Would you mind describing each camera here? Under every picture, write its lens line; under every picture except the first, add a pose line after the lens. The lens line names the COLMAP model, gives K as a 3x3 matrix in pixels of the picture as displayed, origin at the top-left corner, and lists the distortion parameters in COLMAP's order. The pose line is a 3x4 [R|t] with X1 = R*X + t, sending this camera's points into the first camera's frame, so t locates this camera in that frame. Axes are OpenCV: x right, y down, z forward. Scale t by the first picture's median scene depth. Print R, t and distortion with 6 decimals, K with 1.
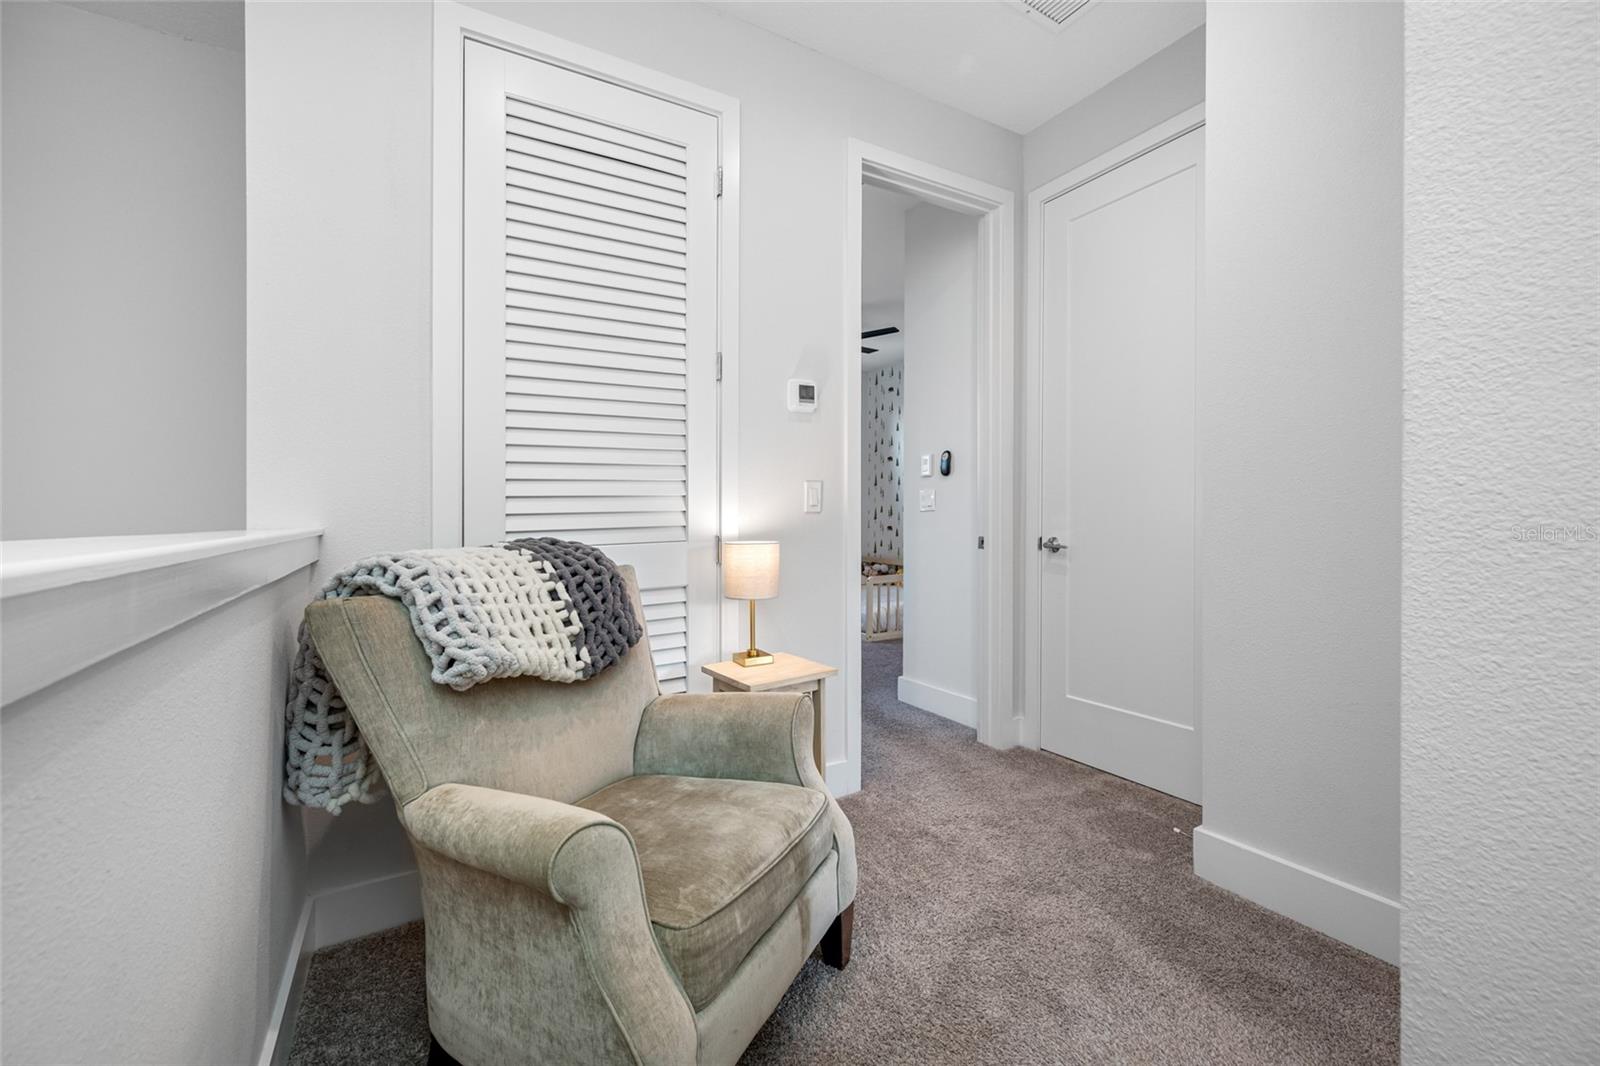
lens RADIAL K [[636.5, 0, 790.7], [0, 636.5, 525.8], [0, 0, 1]] dist [-0.000291, -0.000561]
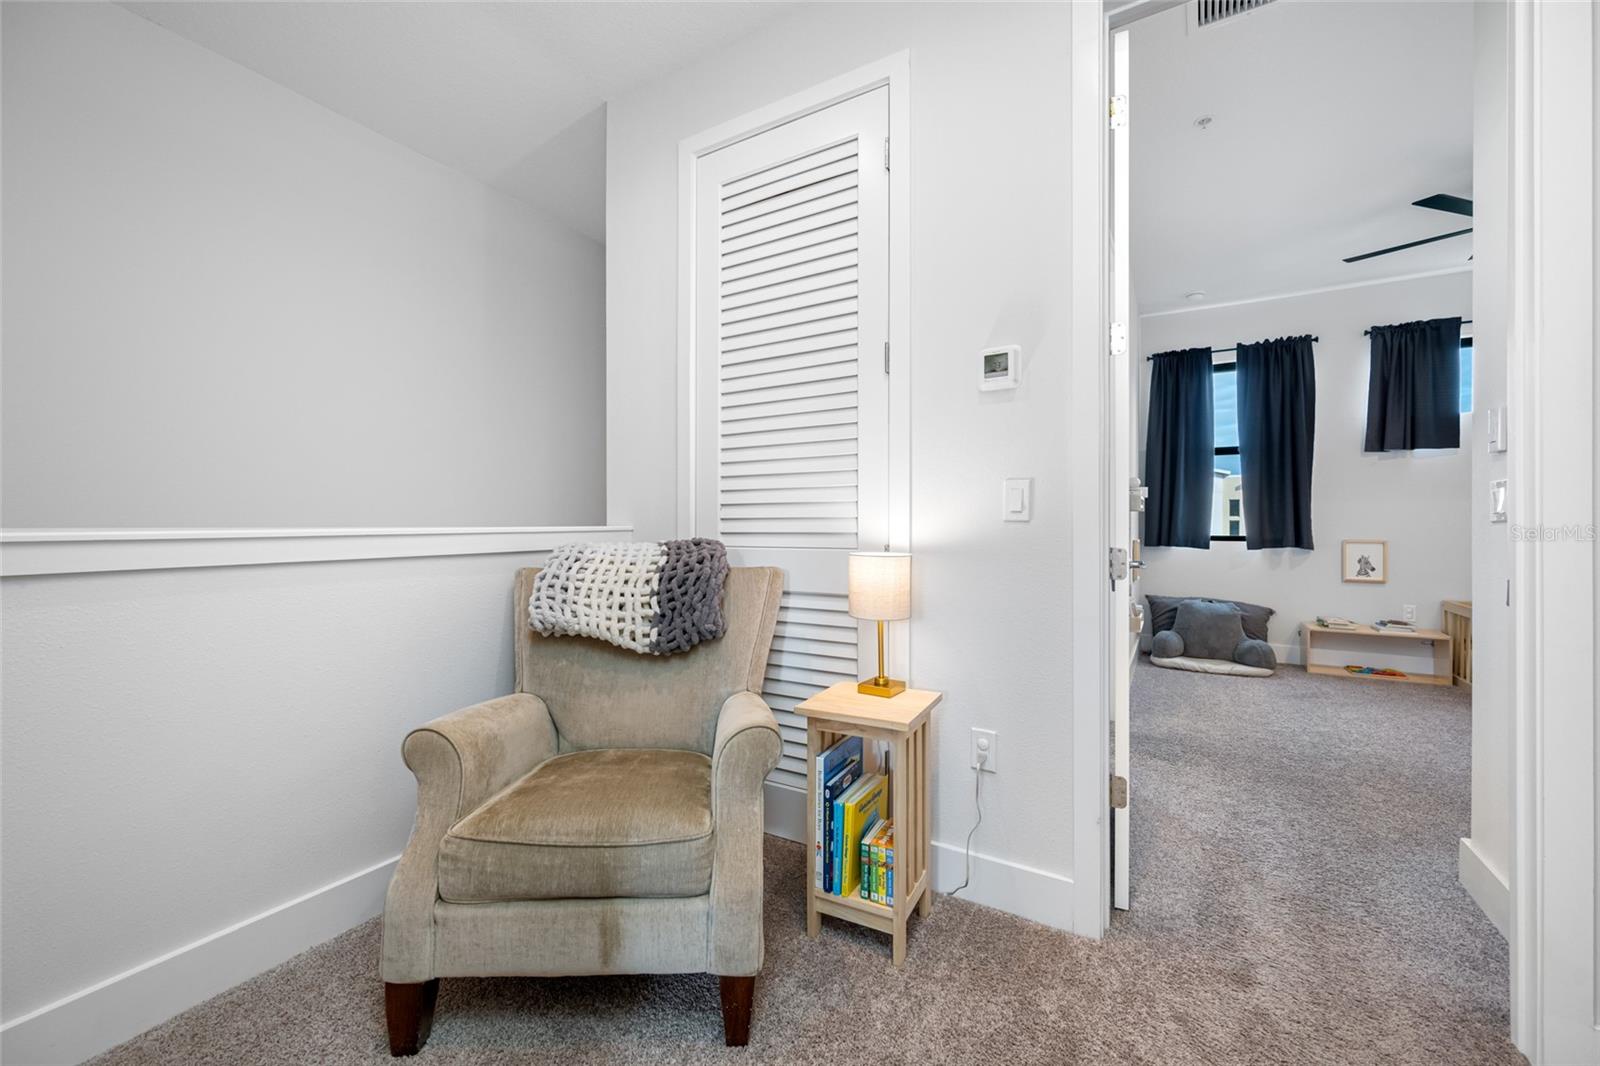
lens RADIAL K [[636.5, 0, 791.7], [0, 636.5, 520.0], [0, 0, 1]] dist [-0.000291, -0.000561]
pose [[0.483228, 0.014398, -0.875376, 0.844003], [-0.023598, 0.999716, 0.003417, -0.027236], [0.875177, 0.019006, 0.483430, 0.613453]]
